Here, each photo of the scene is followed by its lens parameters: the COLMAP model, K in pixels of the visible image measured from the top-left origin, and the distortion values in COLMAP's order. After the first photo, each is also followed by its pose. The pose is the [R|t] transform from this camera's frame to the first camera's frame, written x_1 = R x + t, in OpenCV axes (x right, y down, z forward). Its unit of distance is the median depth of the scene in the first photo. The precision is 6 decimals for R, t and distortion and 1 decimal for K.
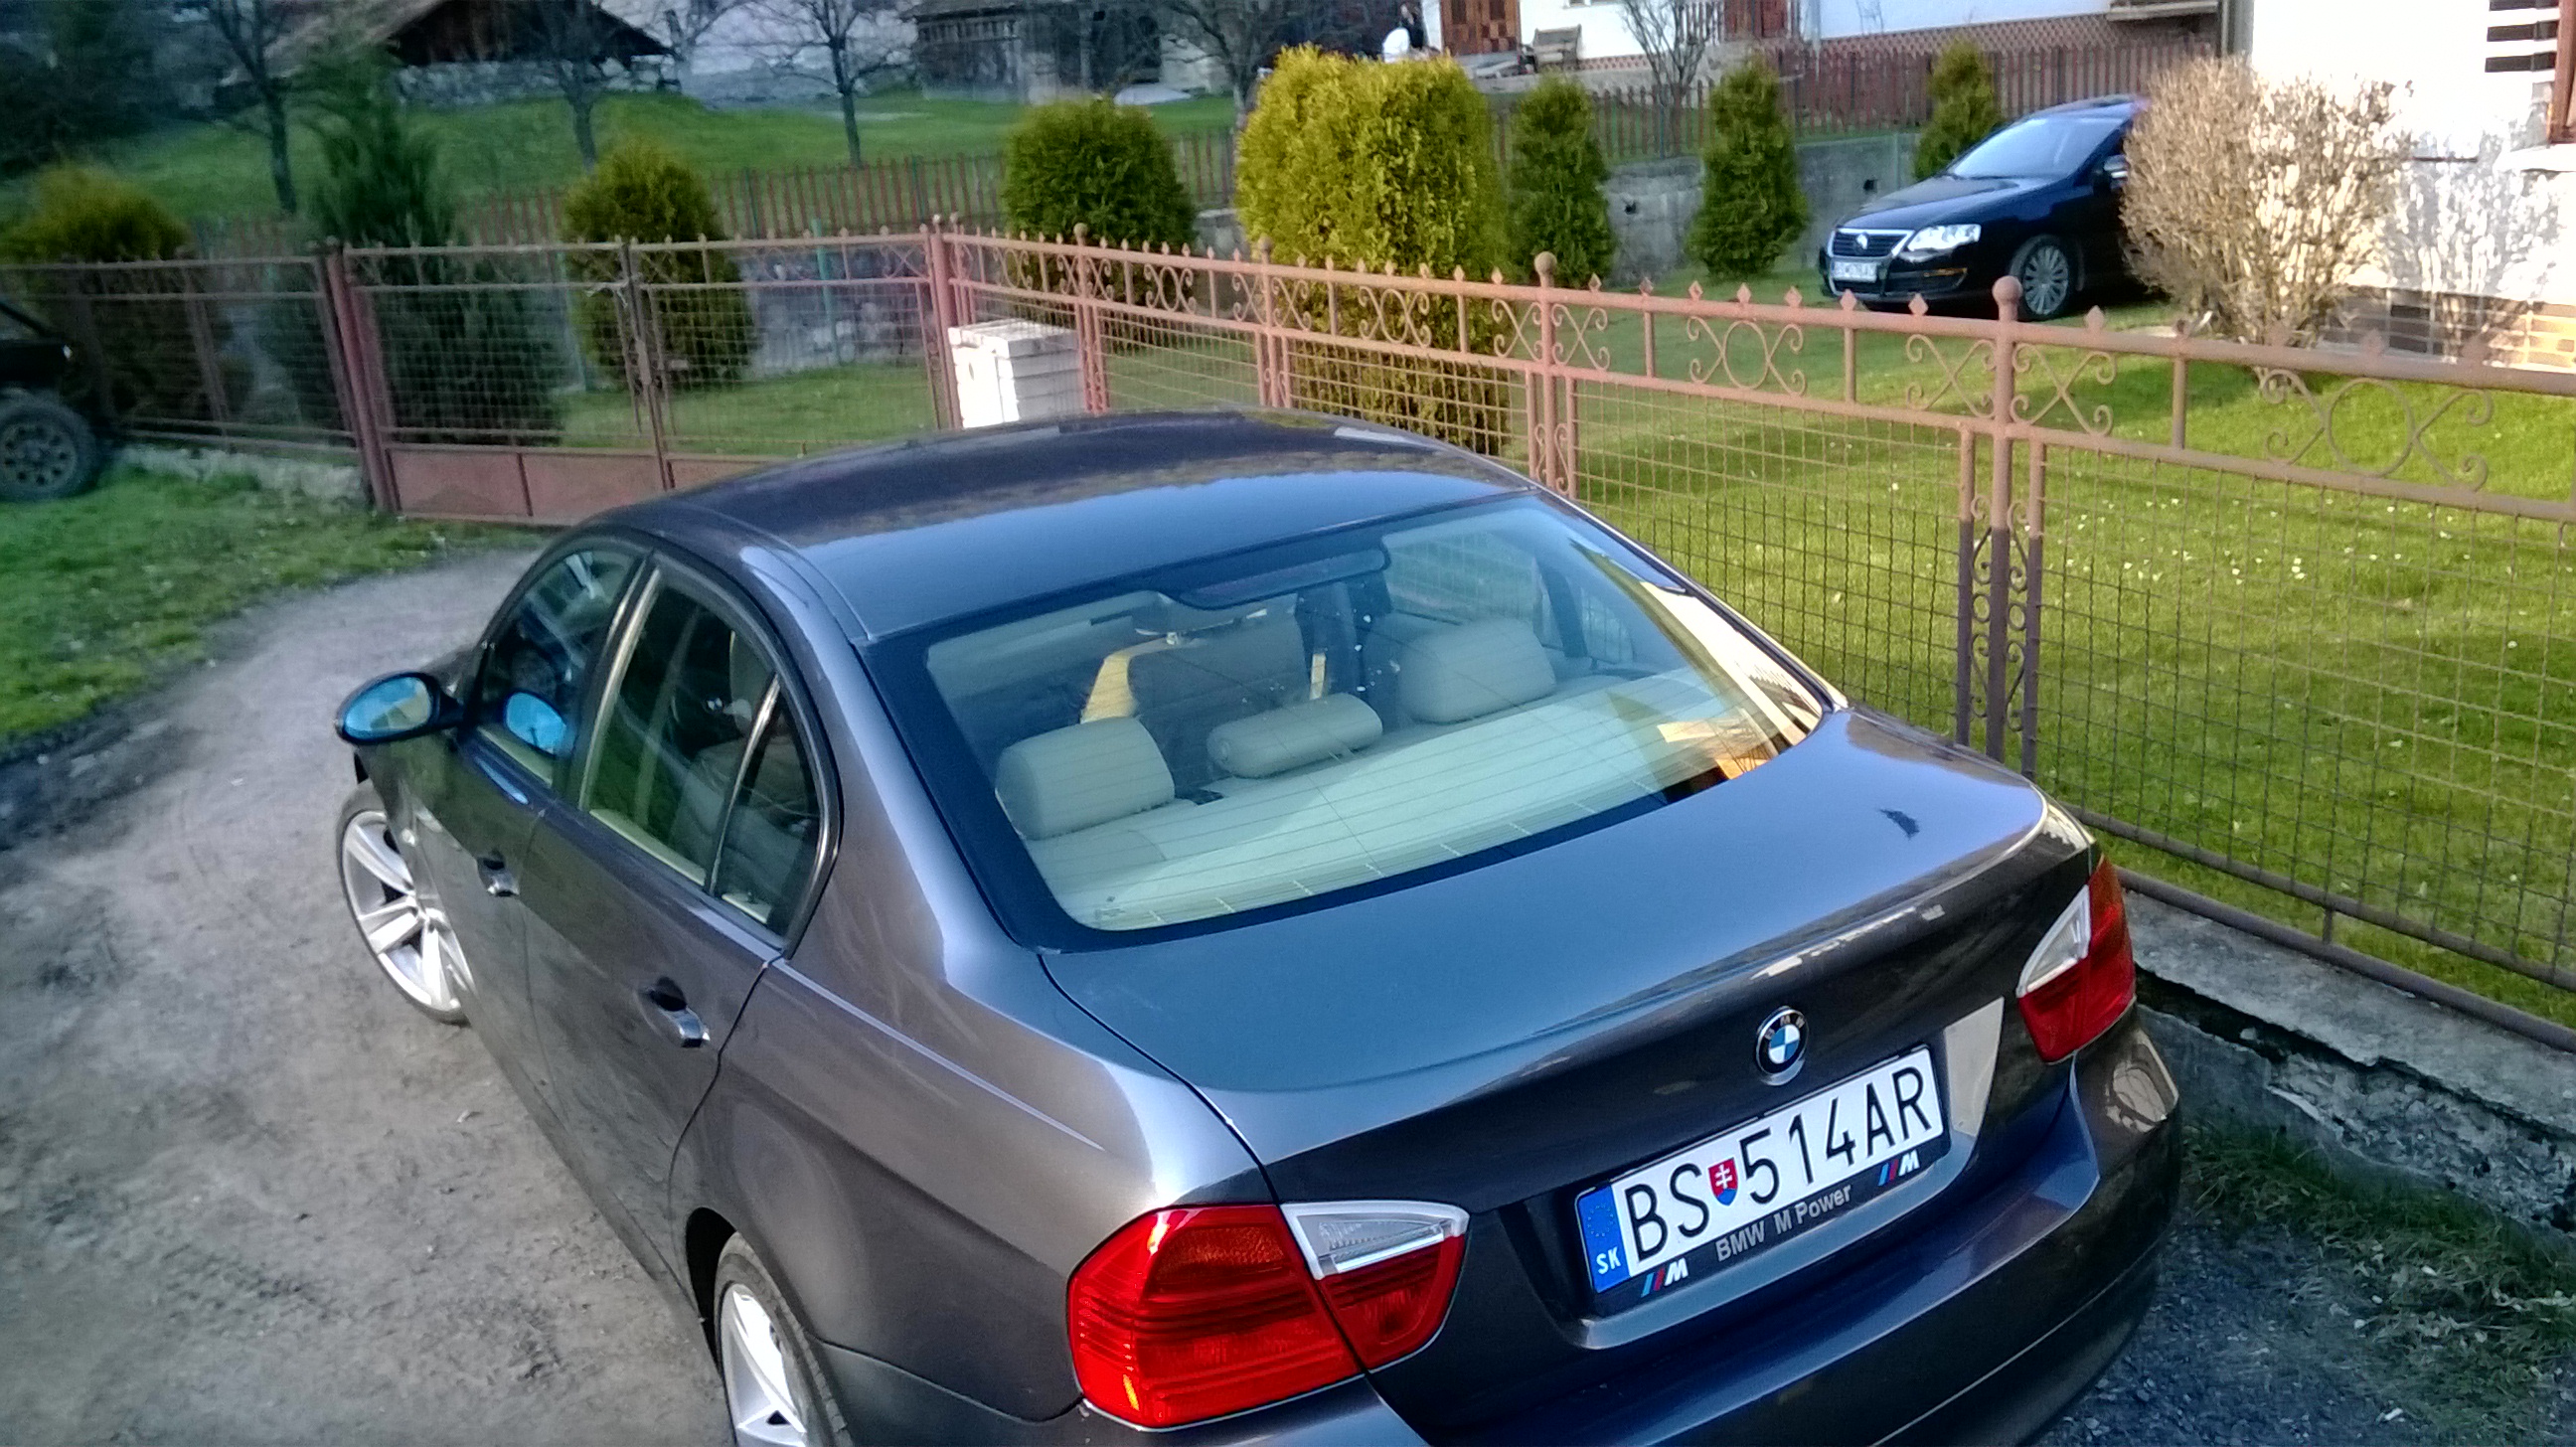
lens RADIAL K [[2152.4, 0, 1288.0], [0, 2152.4, 723.5], [0, 0, 1]] dist [0.044645, -0.088494]
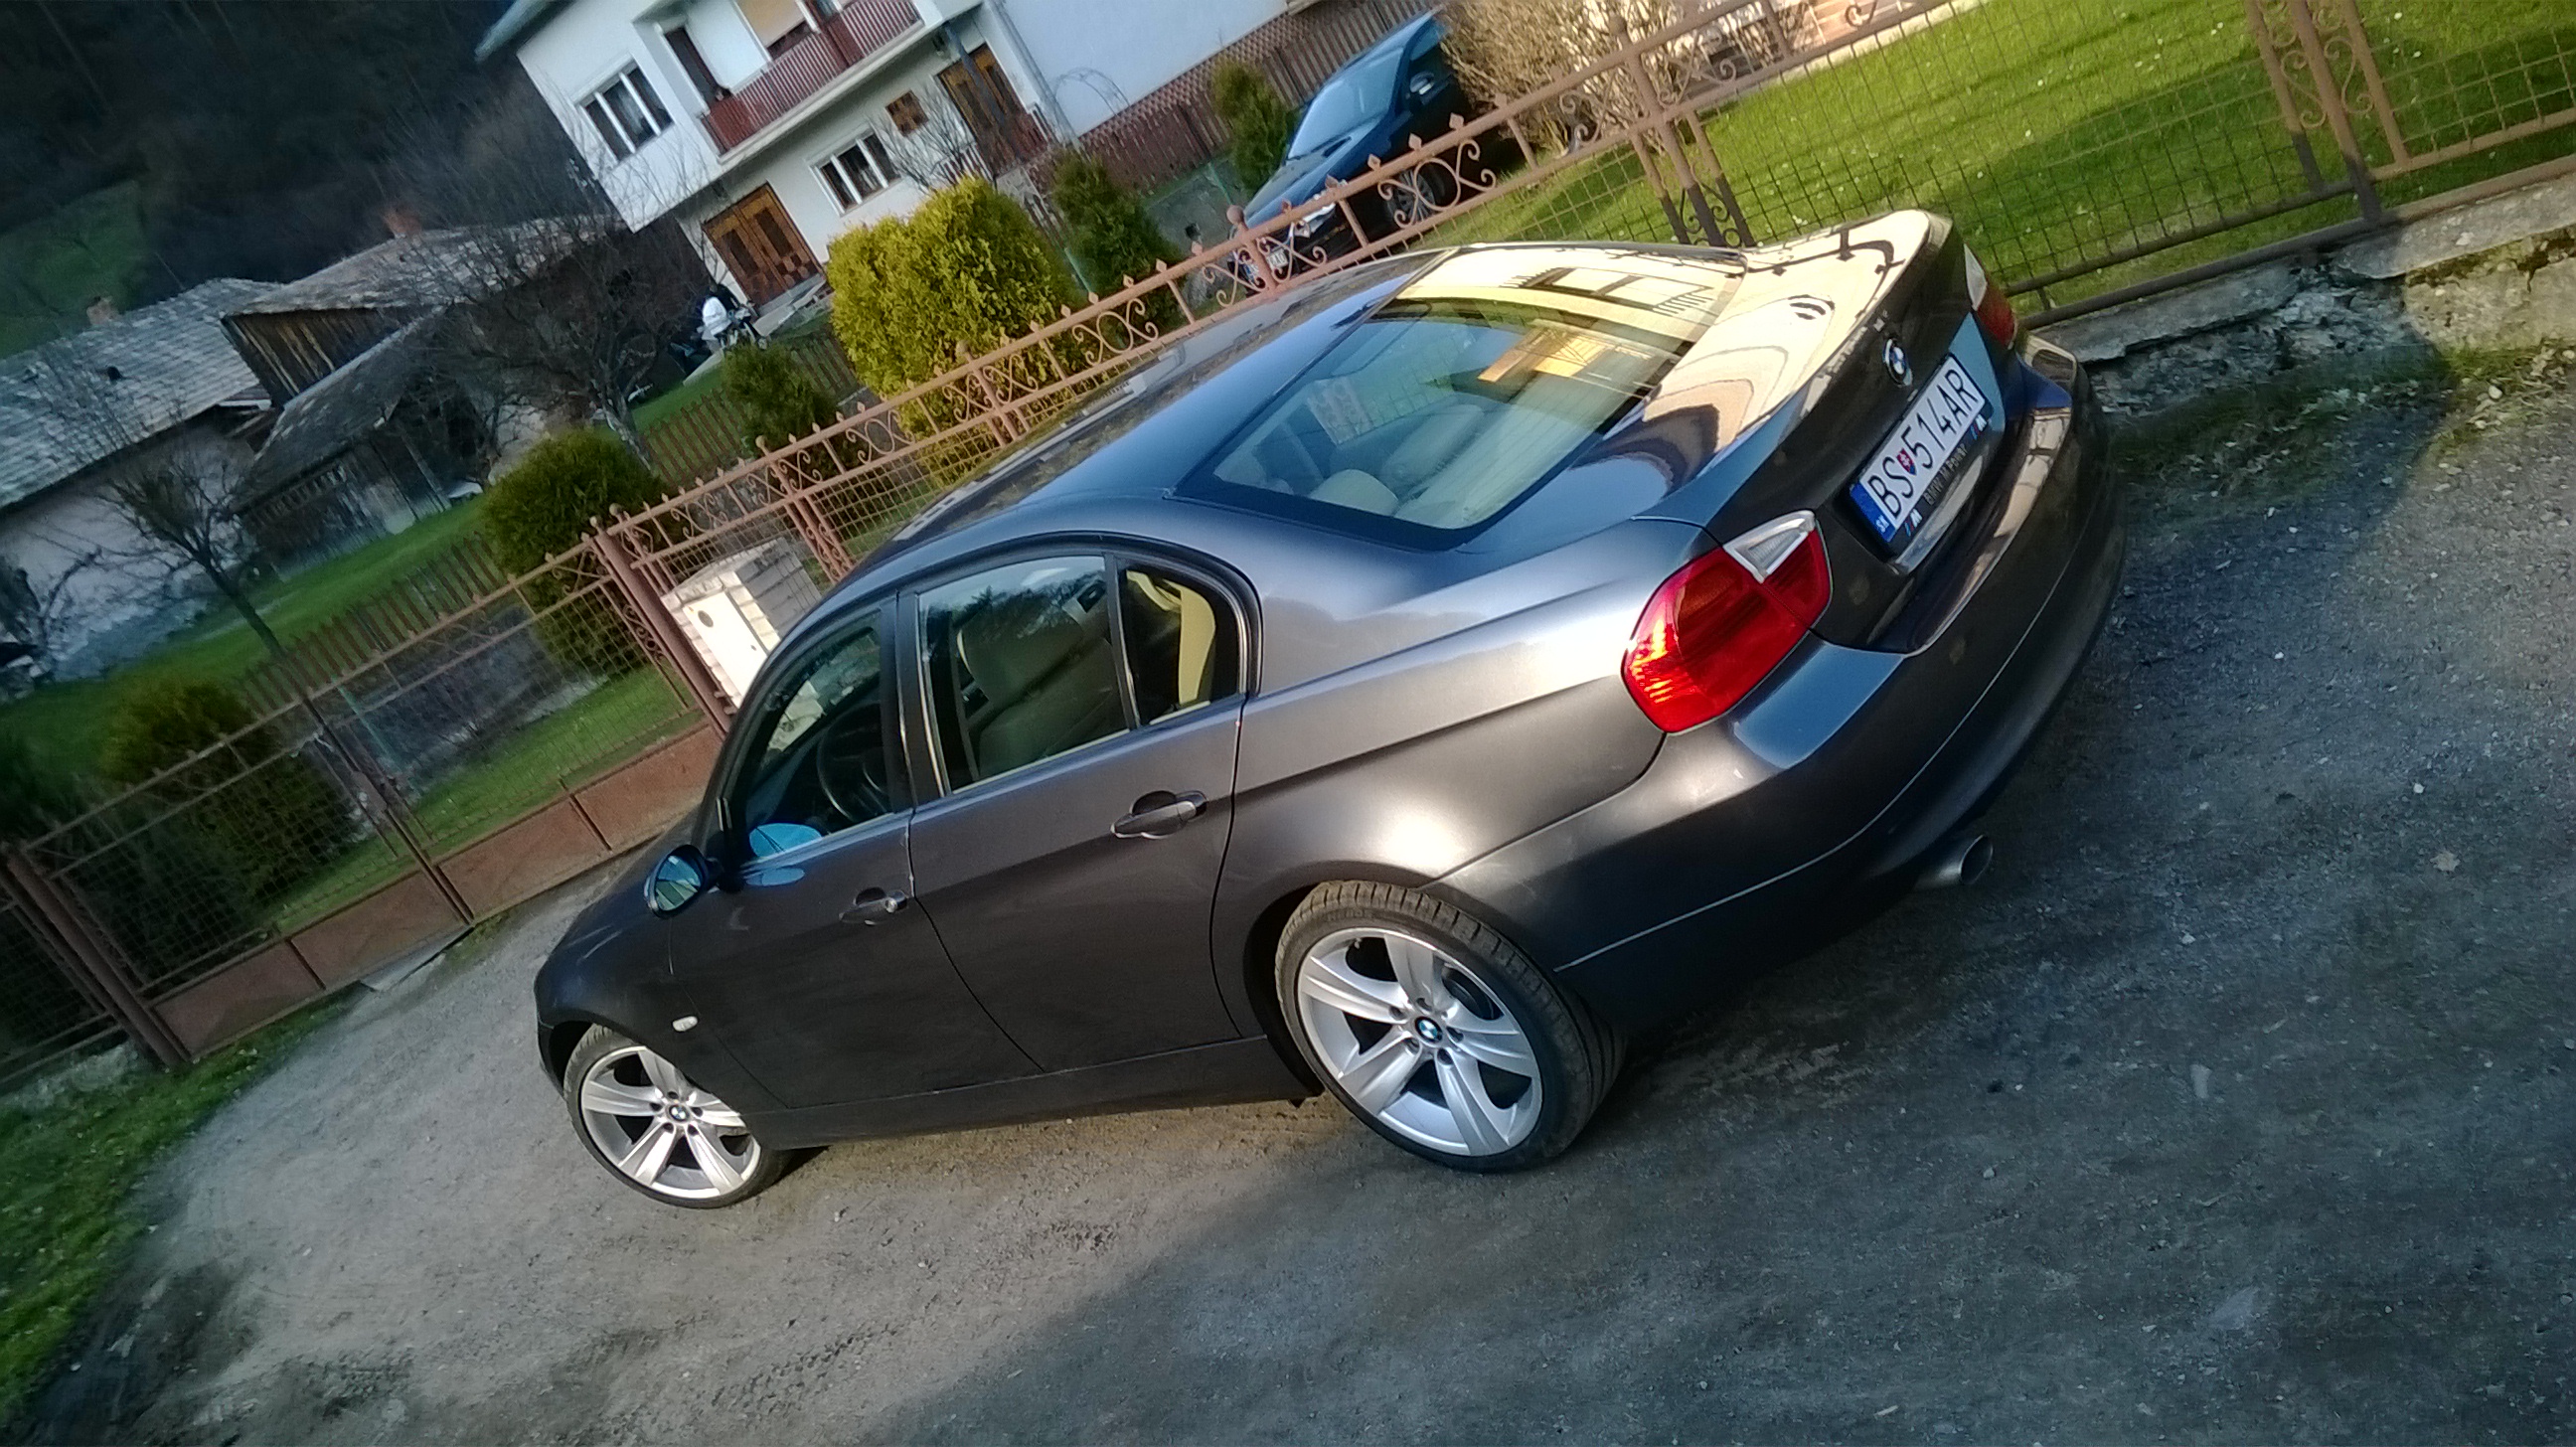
lens RADIAL K [[2152.4, 0, 1288.0], [0, 2152.4, 723.5], [0, 0, 1]] dist [0.044645, -0.088494]
pose [[0.851184, -0.475466, 0.222303, -0.185316], [0.491971, 0.870327, -0.022251, 0.058058], [-0.182897, 0.128307, 0.974724, -0.123667]]
